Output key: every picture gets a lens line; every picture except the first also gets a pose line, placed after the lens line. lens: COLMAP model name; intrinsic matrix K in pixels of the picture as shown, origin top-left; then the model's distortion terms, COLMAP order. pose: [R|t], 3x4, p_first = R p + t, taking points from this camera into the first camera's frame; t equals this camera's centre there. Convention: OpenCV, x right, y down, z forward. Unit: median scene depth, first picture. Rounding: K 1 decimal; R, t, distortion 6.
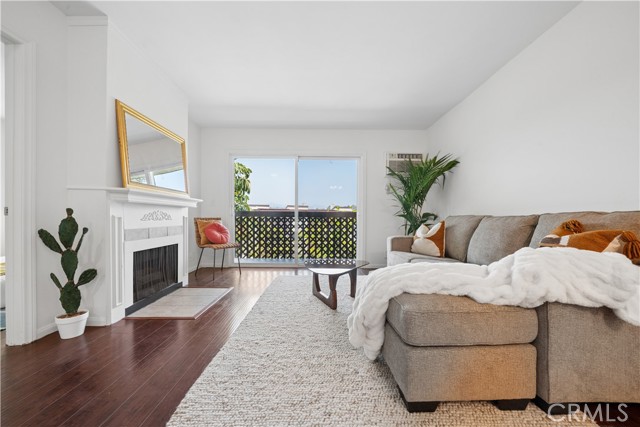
lens RADIAL K [[248.3, 0, 320.0], [0, 248.3, 213.5], [0, 0, 1]] dist [-0.000044, -0.000021]
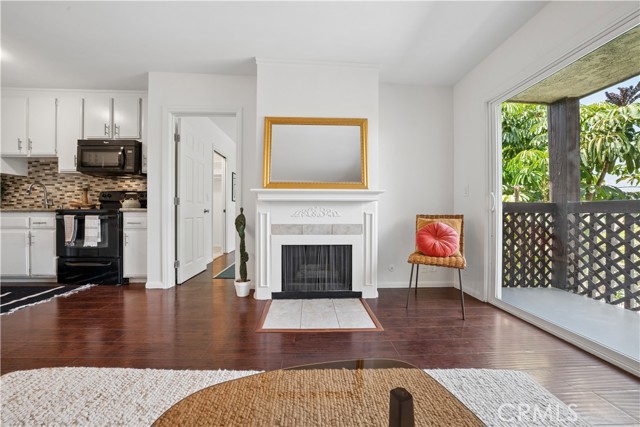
lens RADIAL K [[223.5, 0, 317.1], [0, 223.5, 214.9], [0, 0, 1]] dist [-0.014704, 0.000077]
pose [[0.025532, -0.002504, -0.999671, 0.221018], [0.011537, 0.999931, -0.002210, 0.020946], [0.999607, -0.011476, 0.025560, 0.982401]]
